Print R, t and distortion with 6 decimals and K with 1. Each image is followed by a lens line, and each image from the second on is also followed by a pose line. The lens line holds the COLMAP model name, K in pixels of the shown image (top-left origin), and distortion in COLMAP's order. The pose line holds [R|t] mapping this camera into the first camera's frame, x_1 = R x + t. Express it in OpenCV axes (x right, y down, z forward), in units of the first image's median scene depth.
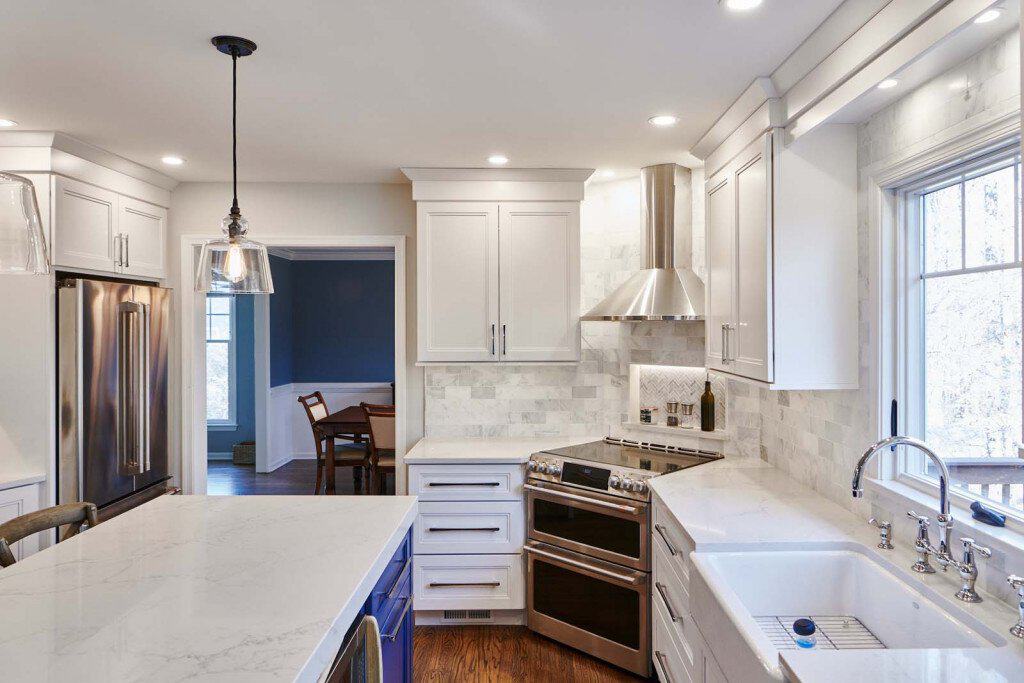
lens RADIAL K [[711.4, 0, 543.5], [0, 711.4, 326.9], [0, 0, 1]] dist [-0.002575, -0.000705]
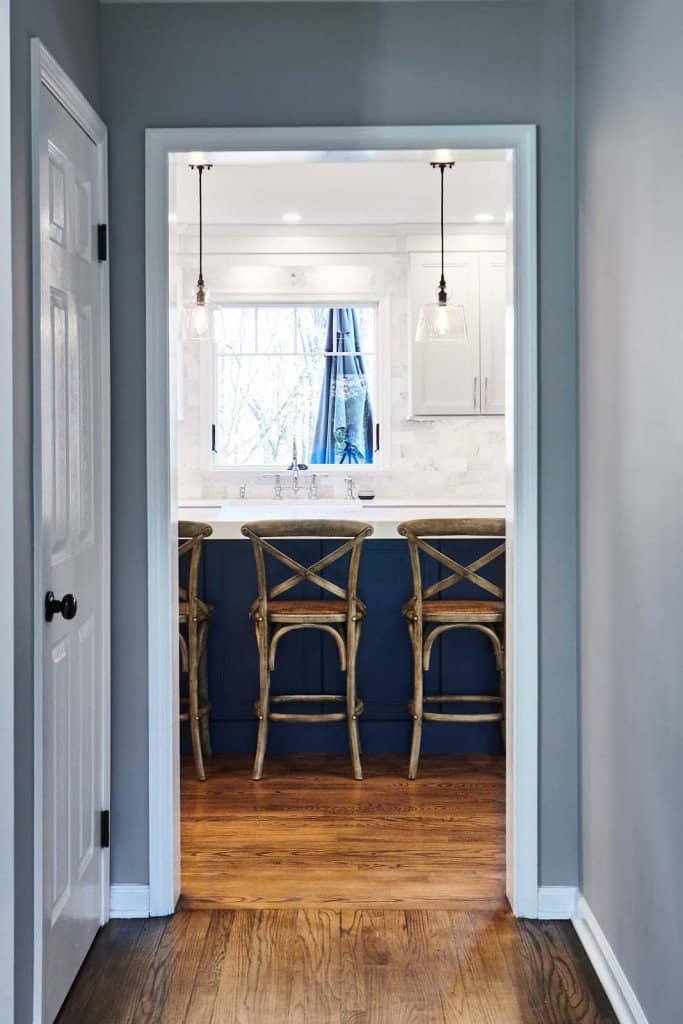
lens RADIAL K [[1406.0, 0, 341.4], [0, 1406.0, 431.0], [0, 0, 1]] dist [0.006400, 0.005796]
pose [[0.026176, 0.000935, 0.999657, -1.757578], [0.007923, 0.999968, -0.001142, 0.075316], [-0.999626, 0.007951, 0.026168, 0.353007]]
